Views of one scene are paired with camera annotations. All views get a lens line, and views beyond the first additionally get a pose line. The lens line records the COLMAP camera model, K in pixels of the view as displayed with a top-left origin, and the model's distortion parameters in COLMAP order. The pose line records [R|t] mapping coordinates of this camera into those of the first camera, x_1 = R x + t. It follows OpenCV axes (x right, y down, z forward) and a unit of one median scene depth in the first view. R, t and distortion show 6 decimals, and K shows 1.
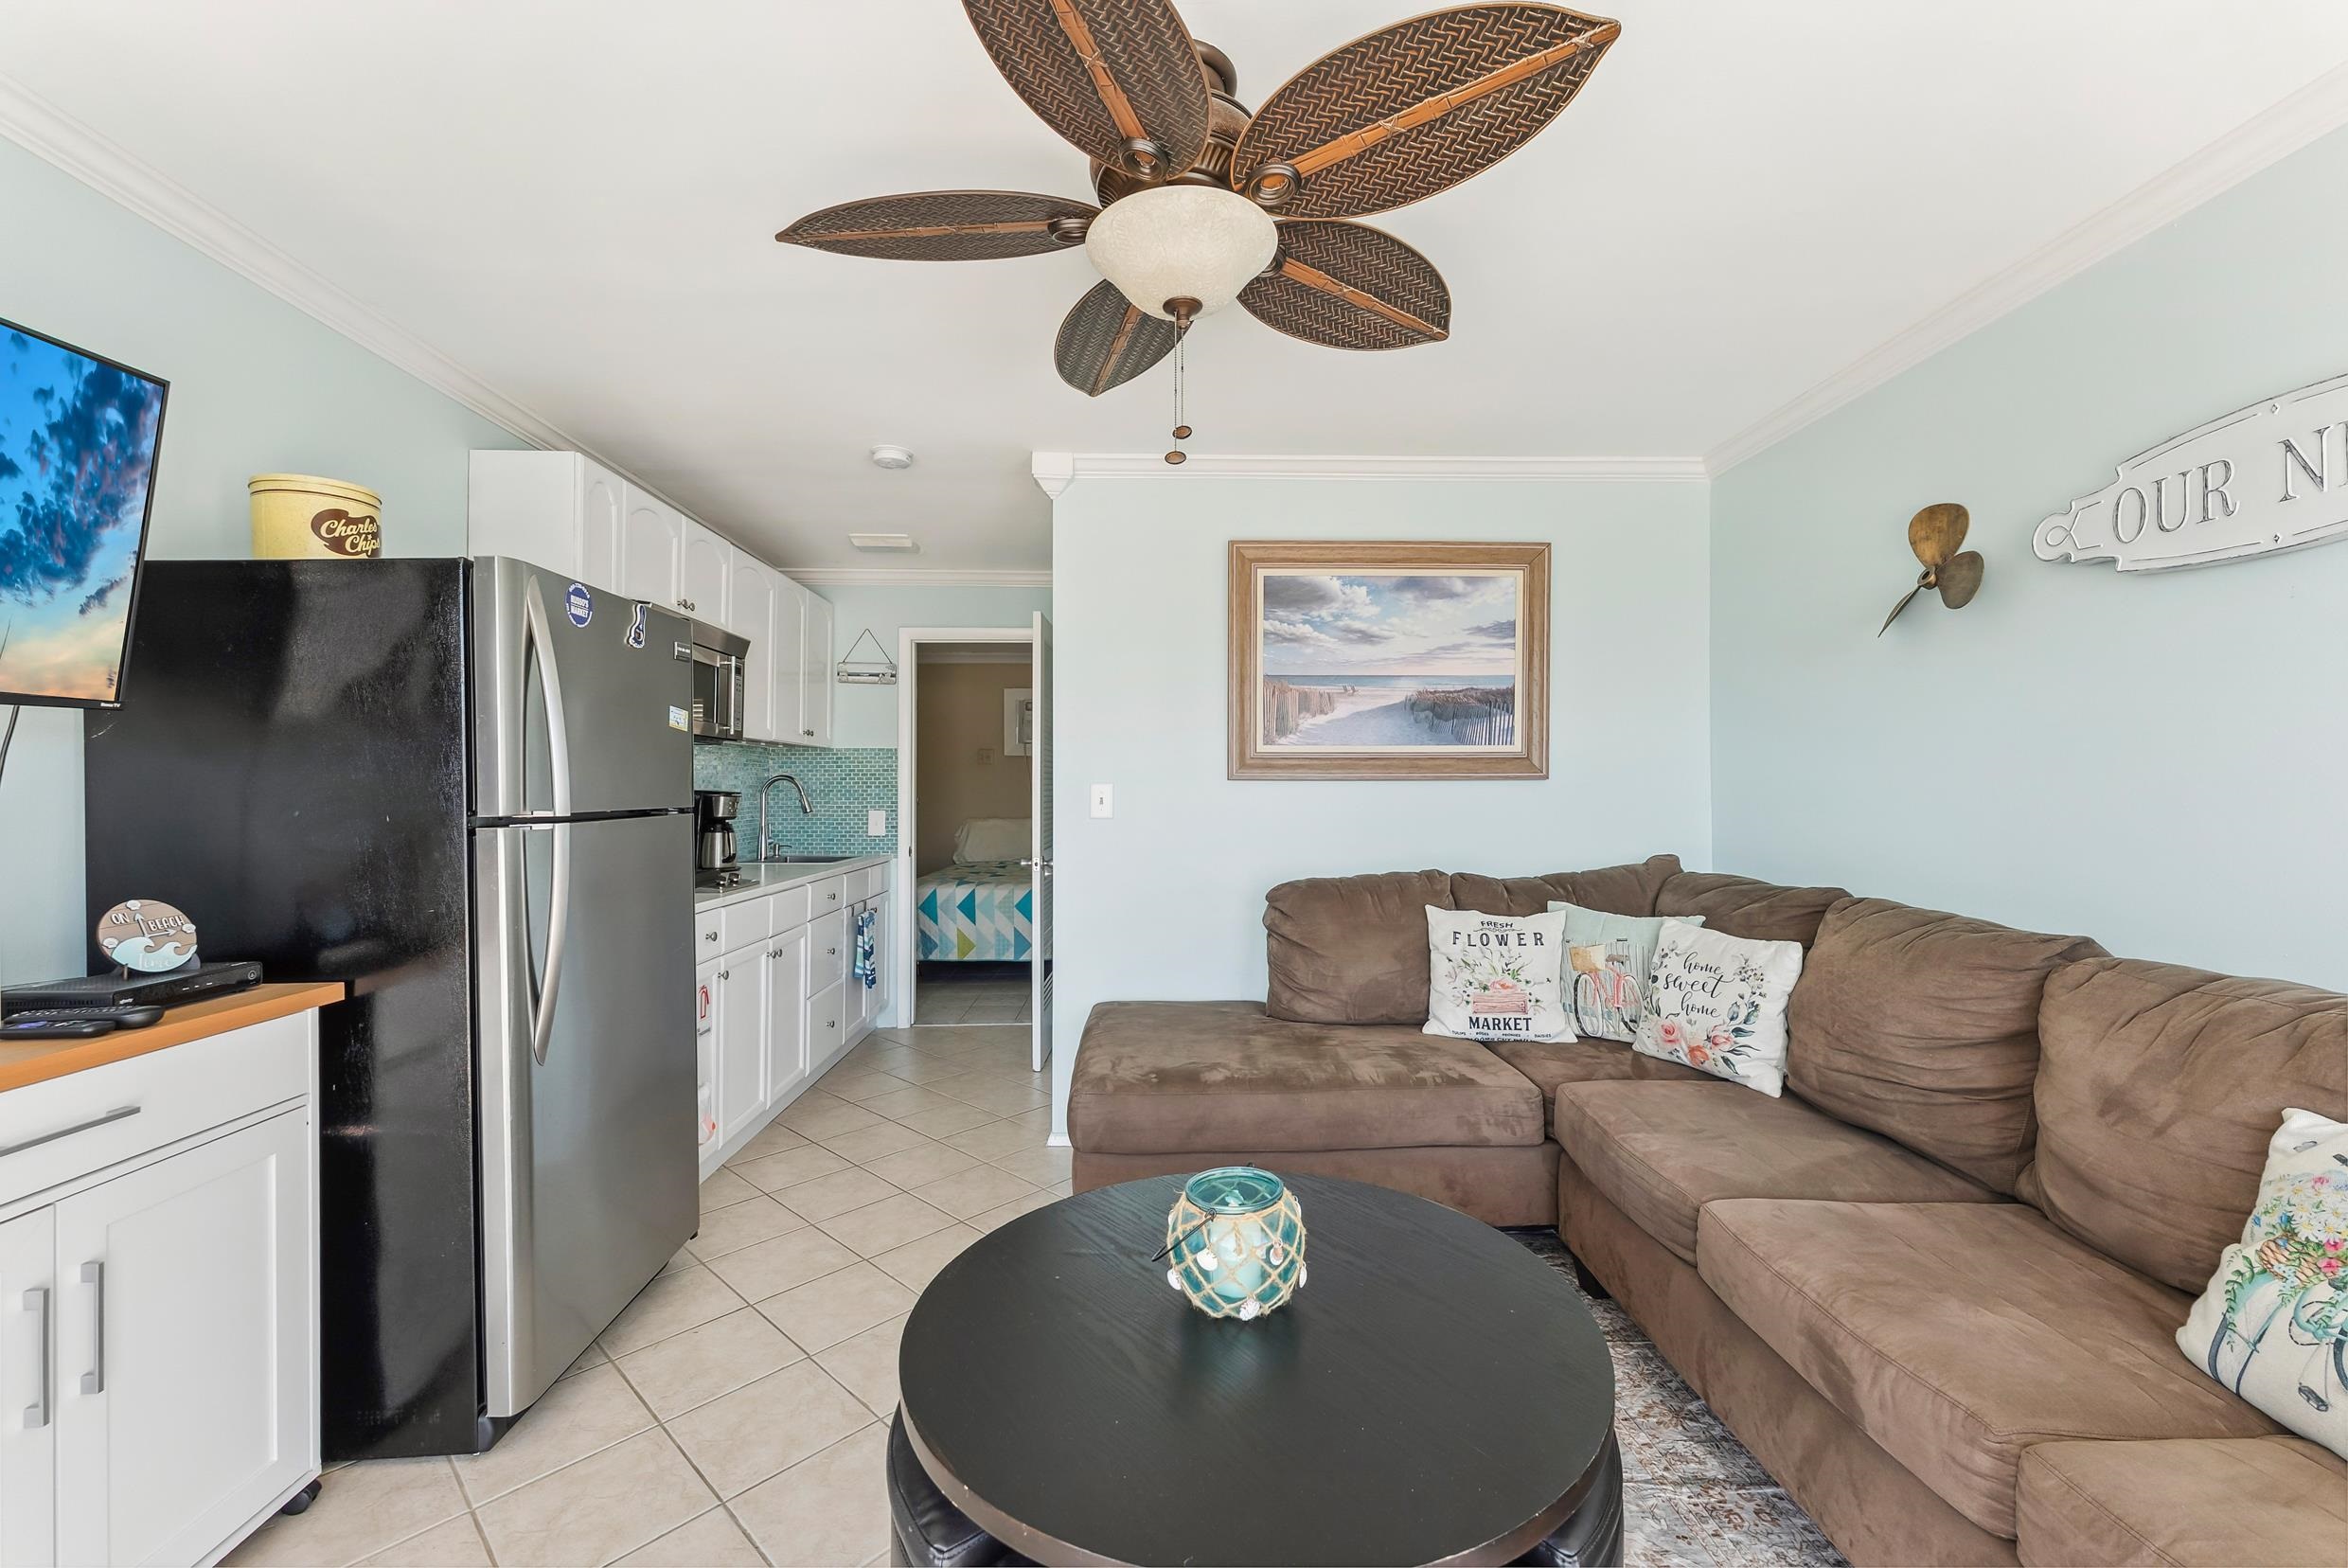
lens RADIAL K [[972.6, 0, 1175.8], [0, 972.6, 777.3], [0, 0, 1]] dist [0.002069, -0.001345]
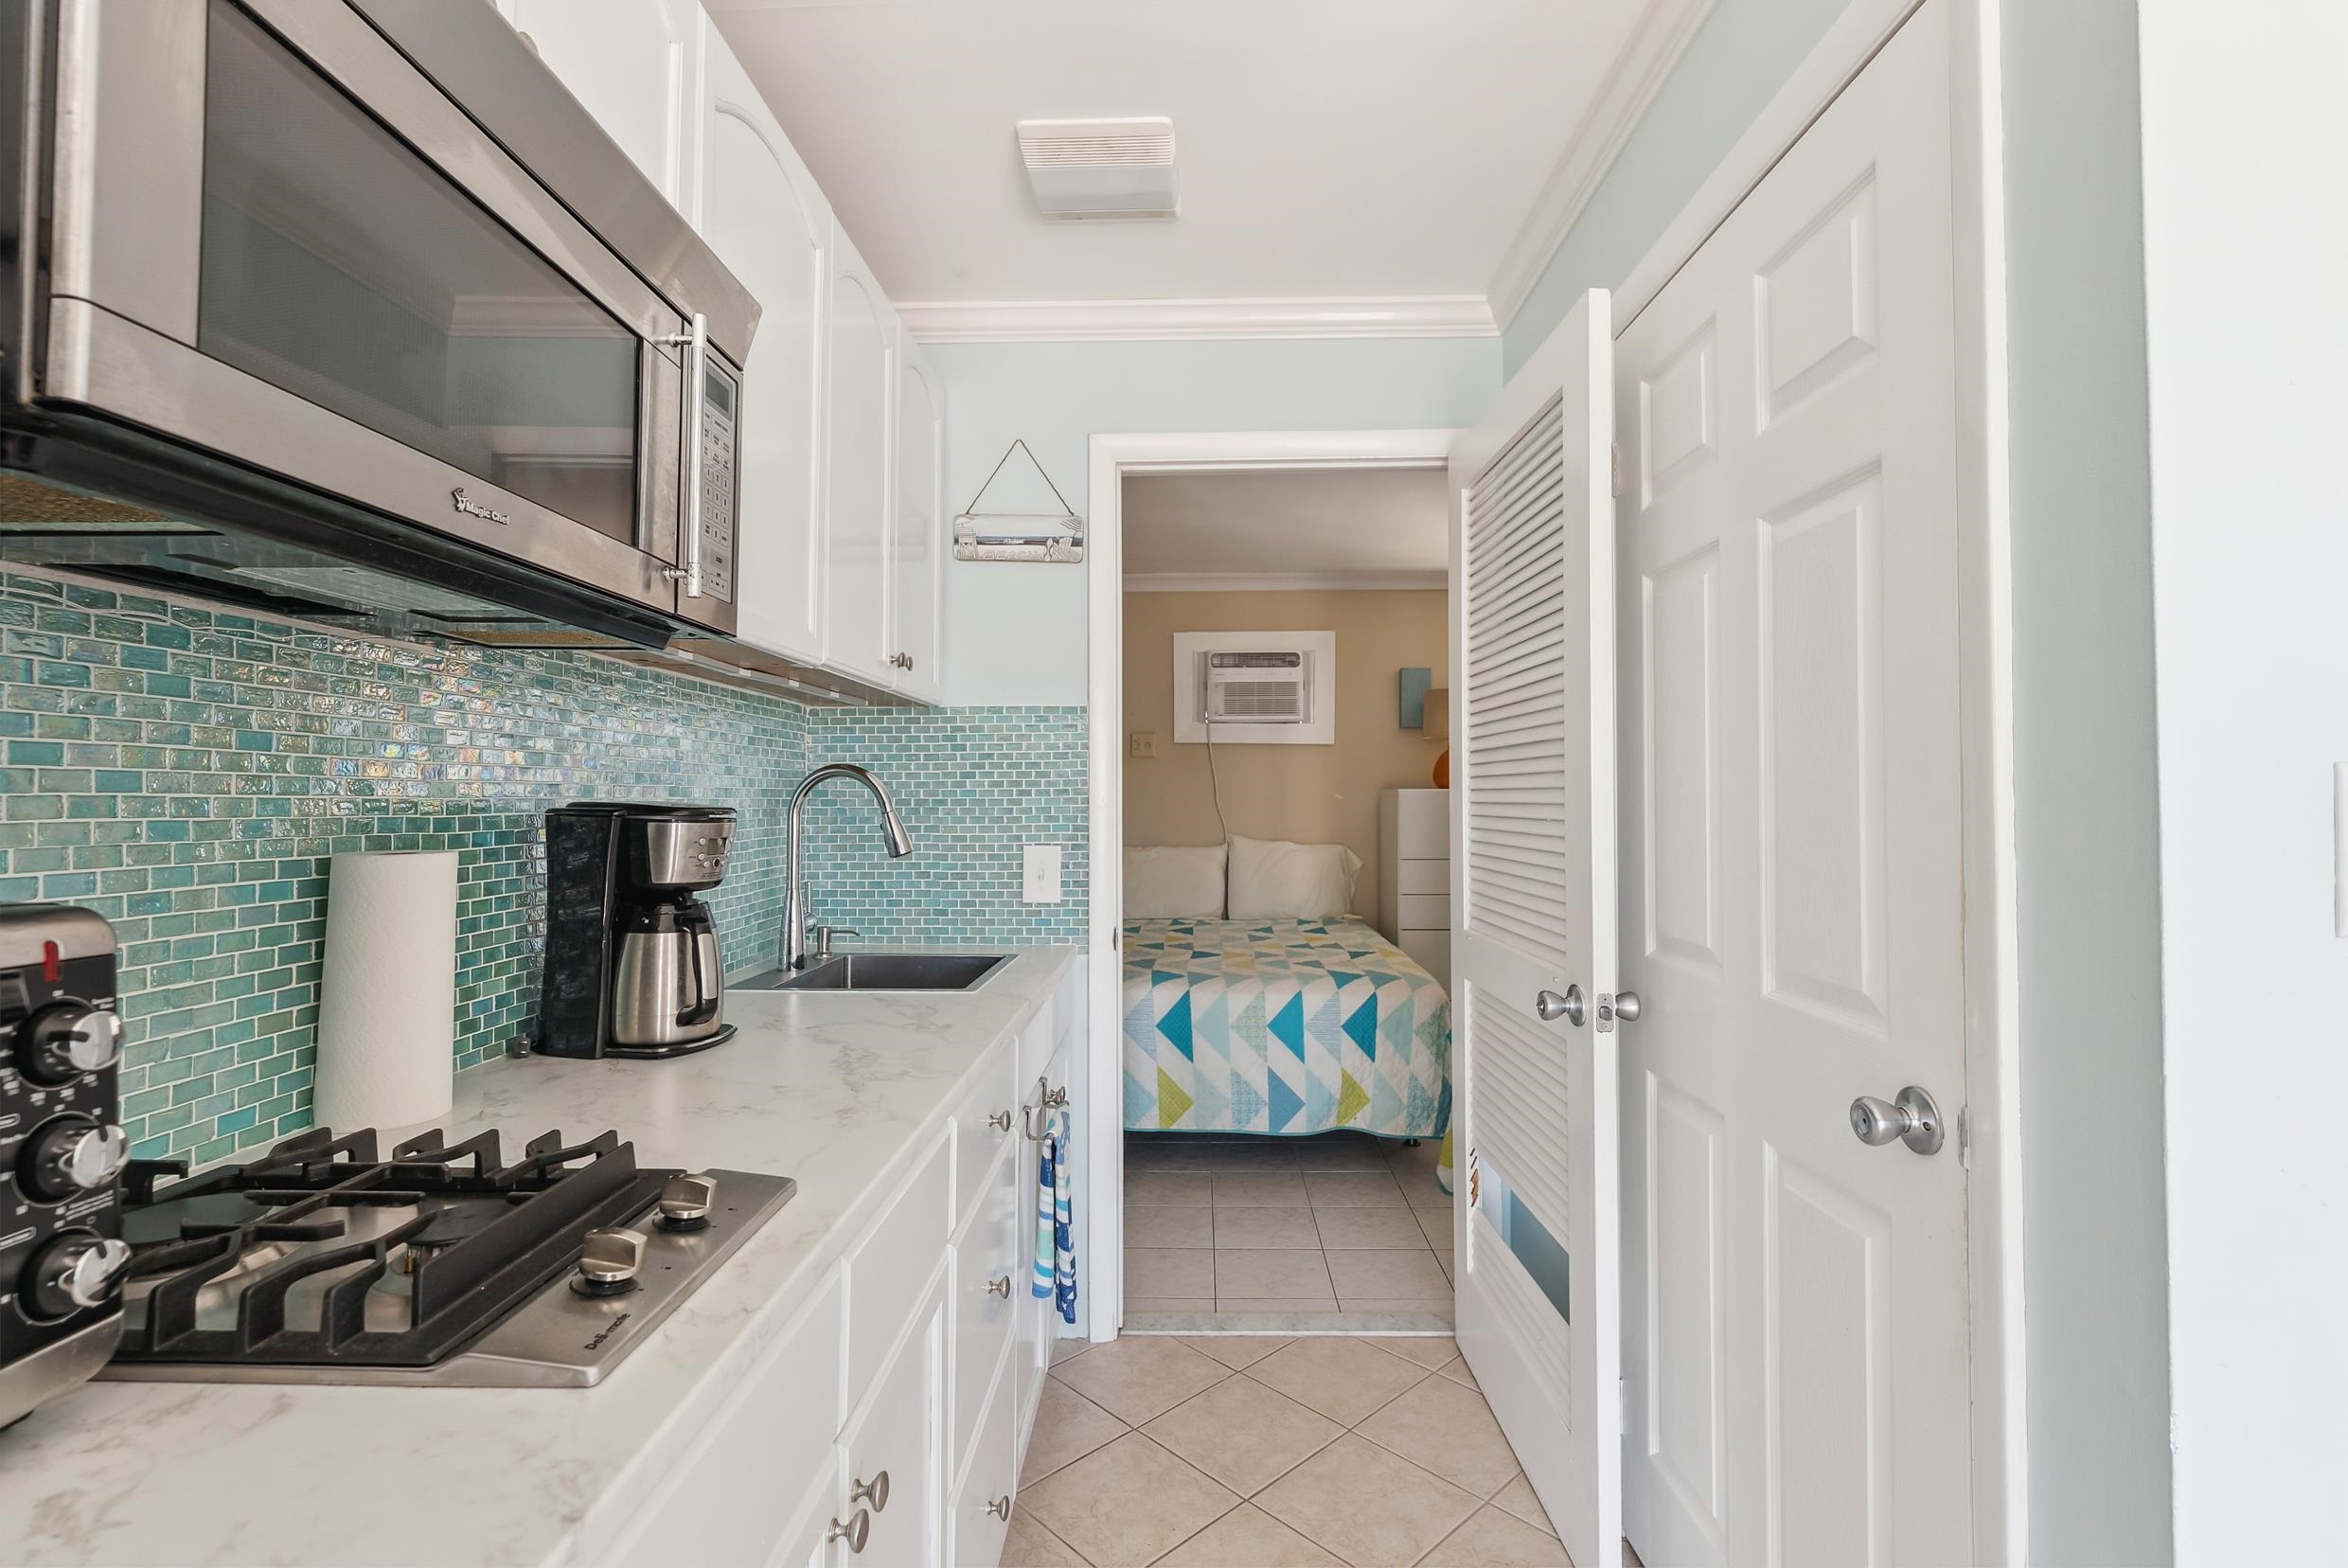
lens RADIAL K [[1047.6, 0, 1153.1], [0, 1047.6, 778.3], [0, 0, 1]] dist [-0.004674, -0.002399]
pose [[0.997909, -0.002270, -0.064601, -0.368357], [0.001816, 0.999973, -0.007087, 0.010580], [0.064615, 0.006954, 0.997886, 0.855879]]
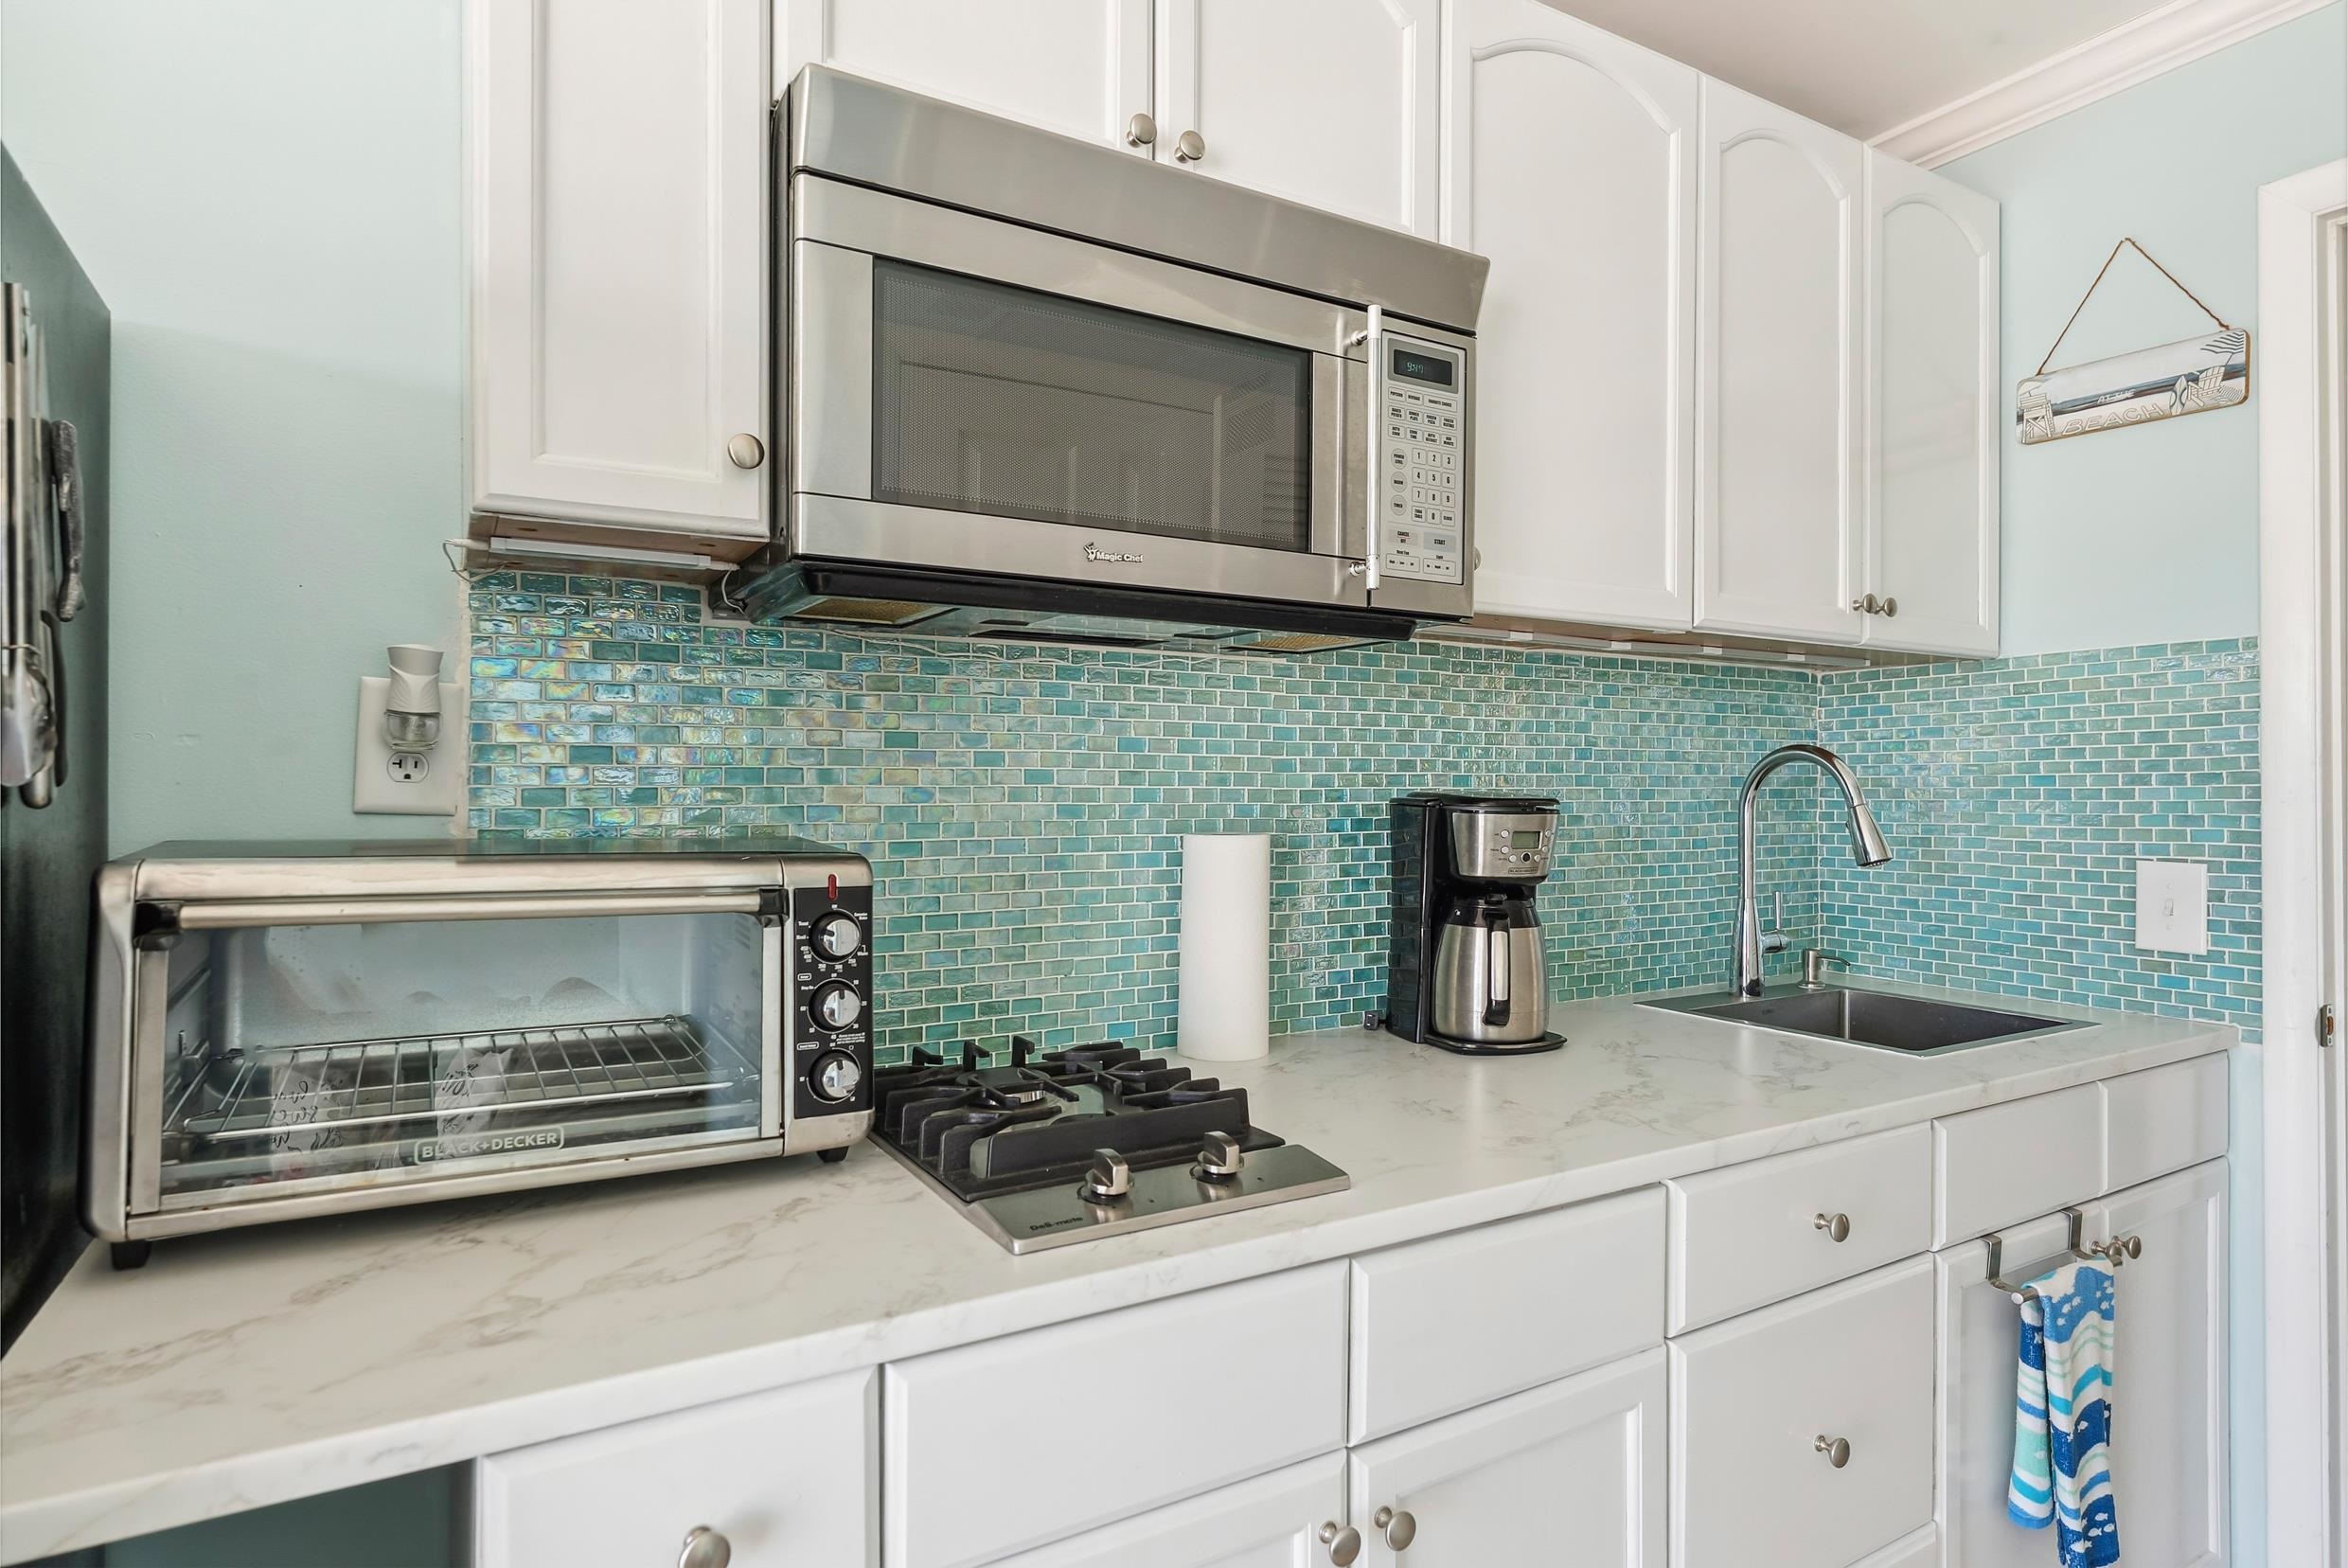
lens RADIAL K [[1234.1, 0, 1203.9], [0, 1234.1, 776.3], [0, 0, 1]] dist [0.000900, -0.000252]
pose [[0.480226, -0.008163, -0.877107, -0.206981], [0.011203, 0.999932, -0.003173, 0.010864], [0.877073, -0.008302, 0.480285, 0.944244]]
